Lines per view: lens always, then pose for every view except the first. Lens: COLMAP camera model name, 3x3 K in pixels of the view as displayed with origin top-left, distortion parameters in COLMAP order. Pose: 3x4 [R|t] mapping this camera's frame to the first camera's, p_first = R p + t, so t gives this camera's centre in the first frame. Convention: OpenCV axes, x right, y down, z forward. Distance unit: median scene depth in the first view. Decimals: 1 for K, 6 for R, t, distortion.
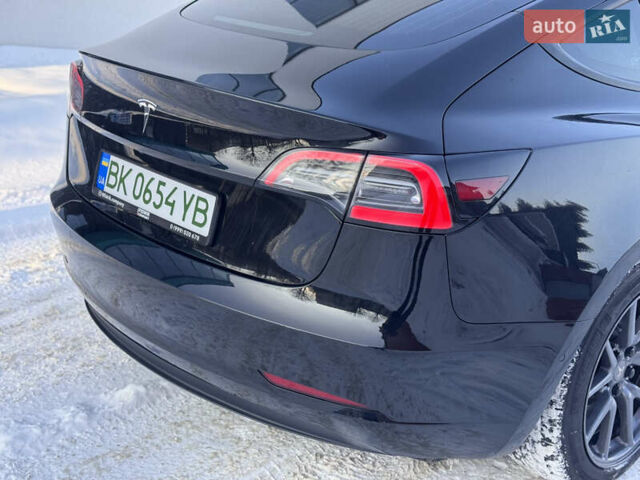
lens RADIAL K [[888.4, 0, 320.0], [0, 888.4, 240.0], [0, 0, 1]] dist [0.201408, -0.060360]
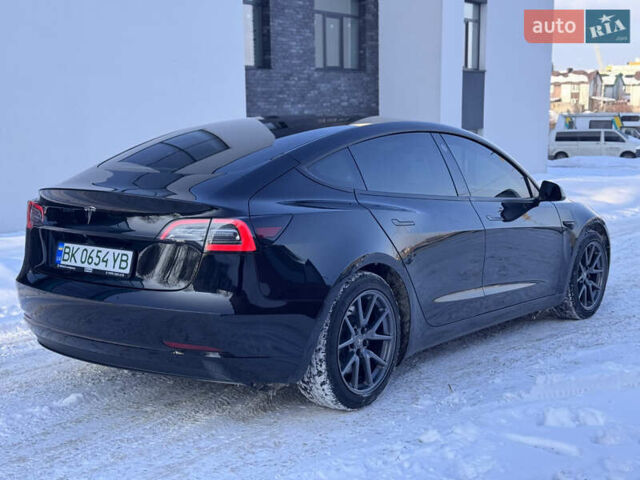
lens RADIAL K [[888.4, 0, 320.0], [0, 888.4, 240.0], [0, 0, 1]] dist [0.201408, -0.060360]
pose [[0.983550, -0.063298, 0.169185, -0.043345], [0.097088, 0.975051, -0.199621, 0.320578], [-0.152328, 0.212763, 0.965157, -0.829465]]
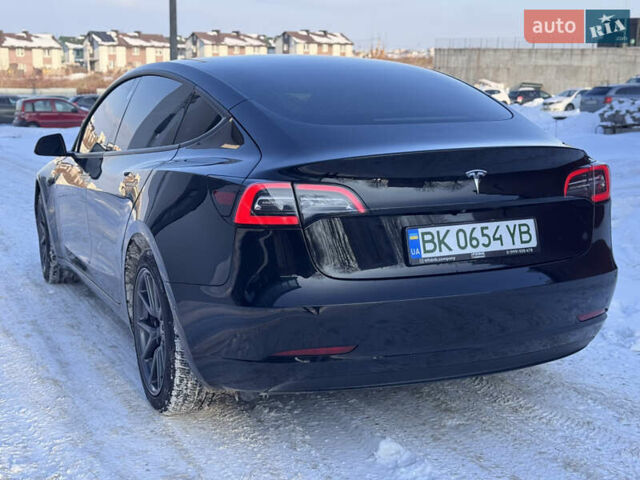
lens RADIAL K [[888.4, 0, 320.0], [0, 888.4, 240.0], [0, 0, 1]] dist [0.201408, -0.060360]
pose [[0.324414, -0.193233, 0.925968, -1.534134], [0.350724, 0.933709, 0.071972, -0.233724], [-0.878492, 0.301410, 0.370680, 0.715677]]
